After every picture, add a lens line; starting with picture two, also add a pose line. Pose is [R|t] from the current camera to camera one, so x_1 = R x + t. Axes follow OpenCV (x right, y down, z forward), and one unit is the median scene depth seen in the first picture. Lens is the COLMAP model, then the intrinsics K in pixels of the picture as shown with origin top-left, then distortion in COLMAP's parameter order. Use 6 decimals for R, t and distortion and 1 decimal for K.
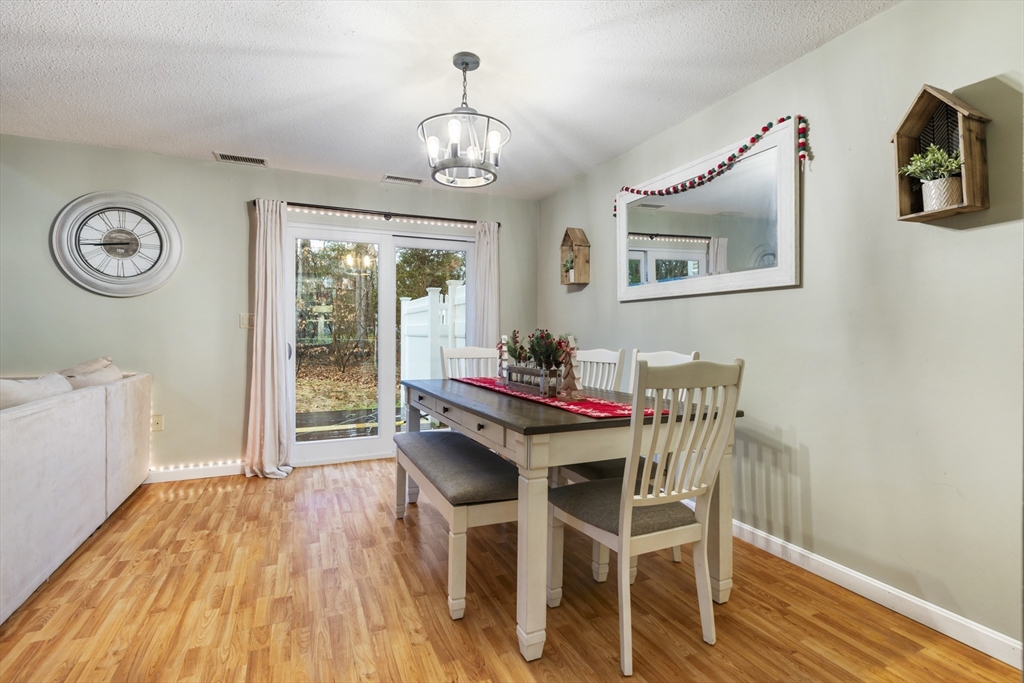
lens RADIAL K [[484.6, 0, 515.7], [0, 484.6, 335.4], [0, 0, 1]] dist [-0.004362, -0.000444]
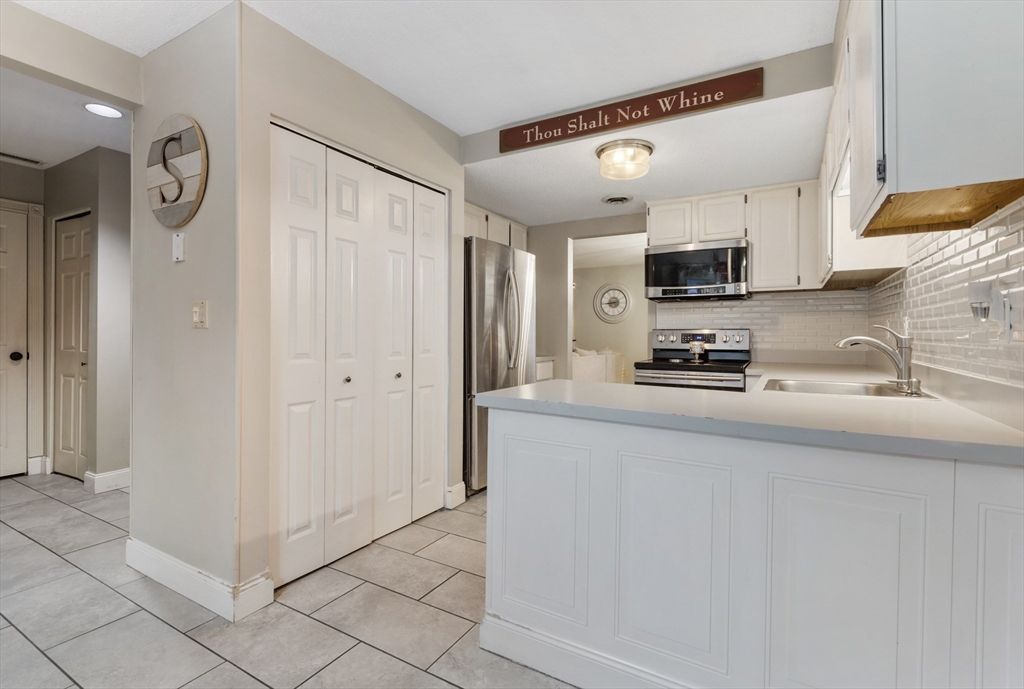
lens RADIAL K [[467.4, 0, 514.2], [0, 467.4, 335.7], [0, 0, 1]] dist [0.000405, -0.000459]
pose [[0.588633, 0.000900, -0.808400, 0.934712], [-0.008696, 0.999949, -0.005218, 0.004327], [0.808354, 0.010102, 0.588610, -0.944441]]
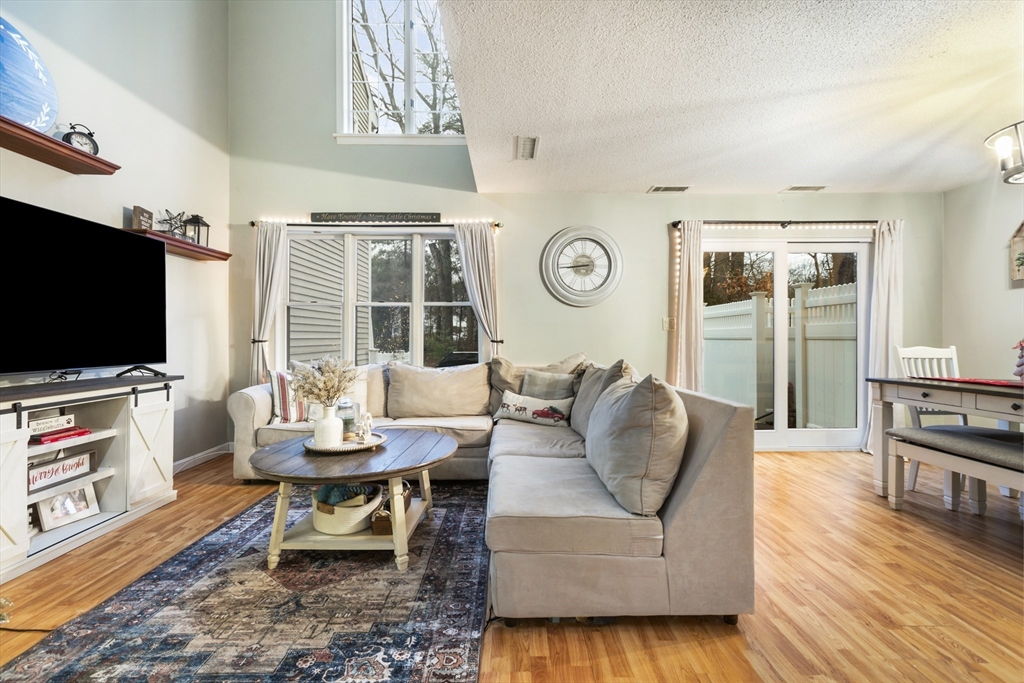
lens RADIAL K [[467.4, 0, 508.3], [0, 467.4, 328.7], [0, 0, 1]] dist [0.000405, -0.000459]
pose [[0.910260, -0.010965, -0.413893, -0.507397], [-0.001140, 0.999579, -0.028988, 0.015287], [0.414036, 0.026859, 0.909864, -0.225732]]
